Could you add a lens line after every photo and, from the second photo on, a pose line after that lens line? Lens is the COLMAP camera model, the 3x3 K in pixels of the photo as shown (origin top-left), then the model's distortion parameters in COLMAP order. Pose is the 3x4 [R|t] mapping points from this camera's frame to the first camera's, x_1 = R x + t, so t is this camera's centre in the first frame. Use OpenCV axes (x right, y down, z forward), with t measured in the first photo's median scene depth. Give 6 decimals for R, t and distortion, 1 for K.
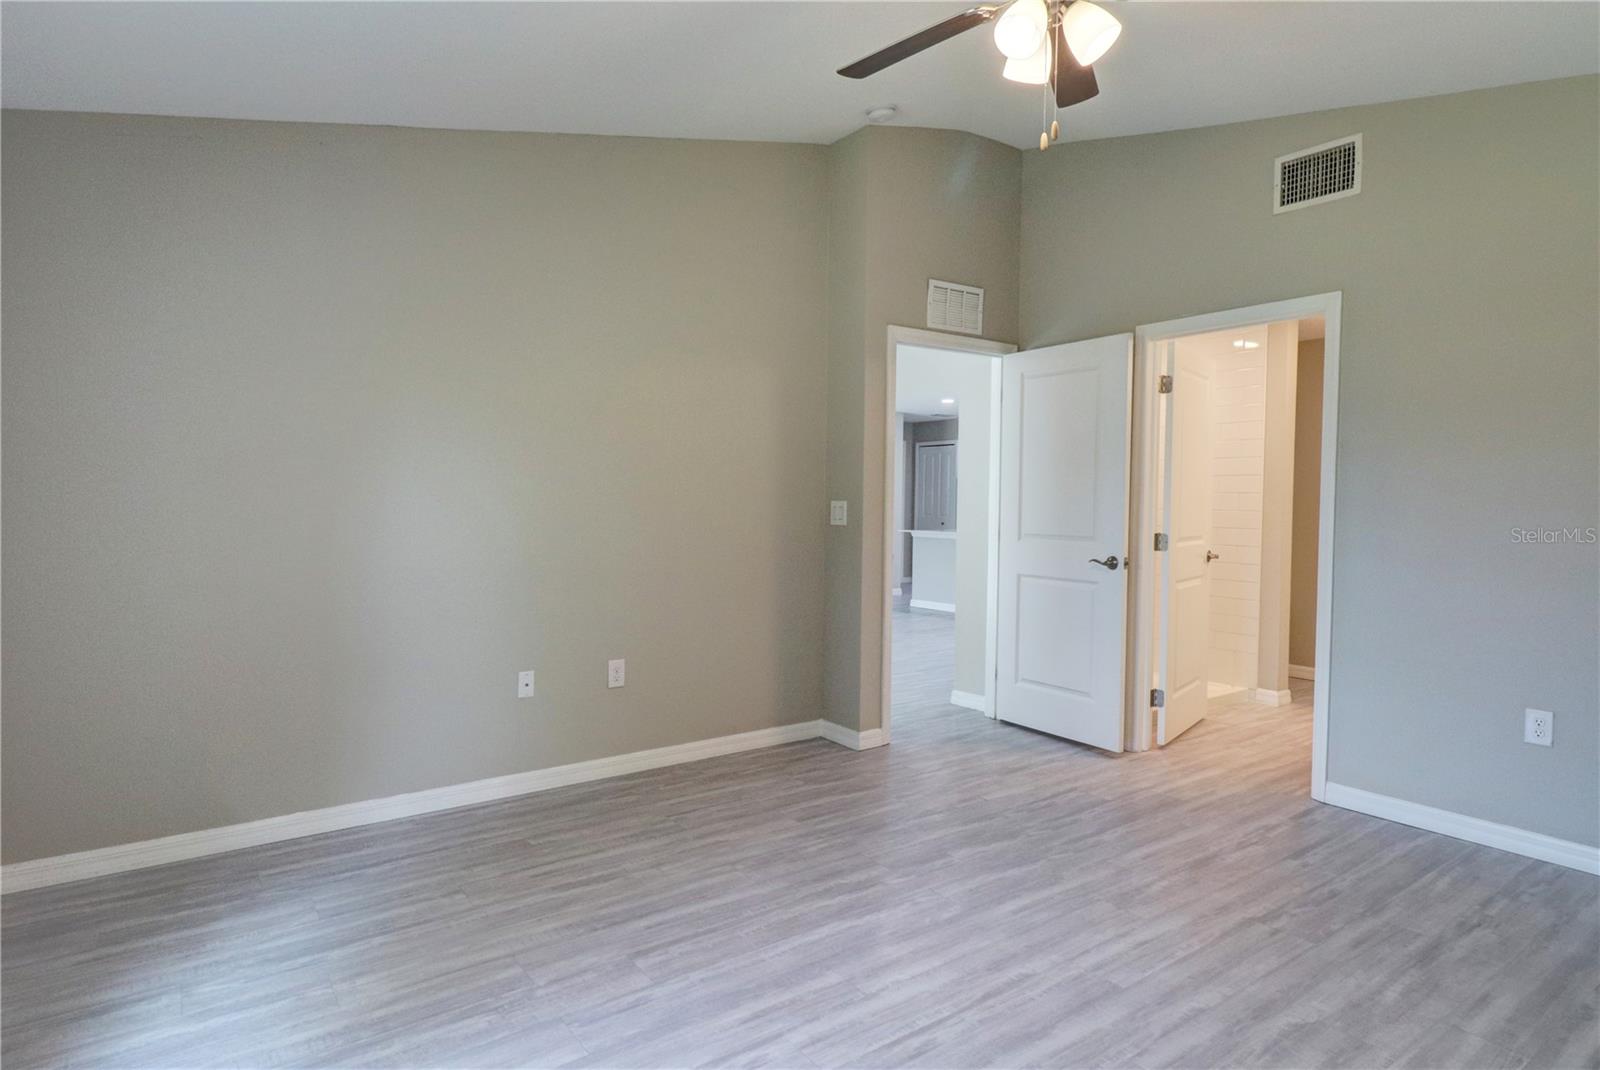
lens RADIAL K [[874.8, 0, 800.9], [0, 874.8, 509.9], [0, 0, 1]] dist [0.000825, 0.001834]
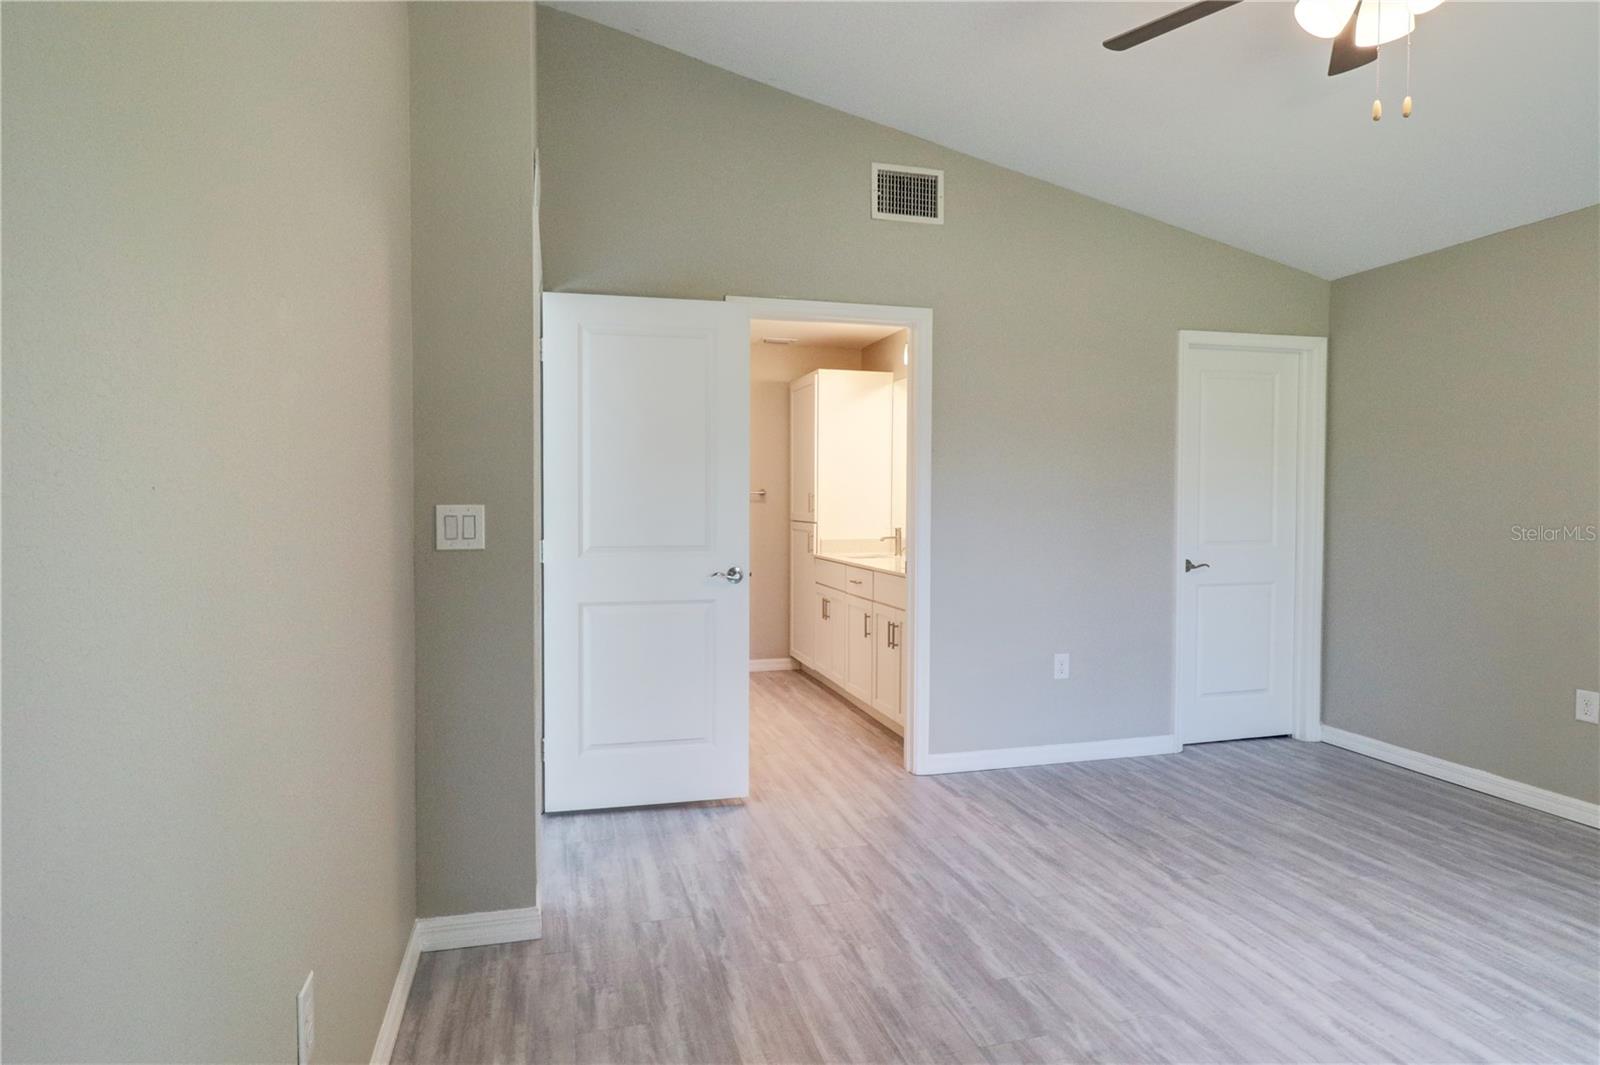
lens RADIAL K [[902.6, 0, 799.9], [0, 902.6, 522.3], [0, 0, 1]] dist [0.001720, 0.000578]
pose [[0.344846, -0.030135, 0.938176, -0.549146], [0.012558, 0.999543, 0.027490, -0.016555], [-0.938575, 0.002302, 0.345067, 0.819146]]
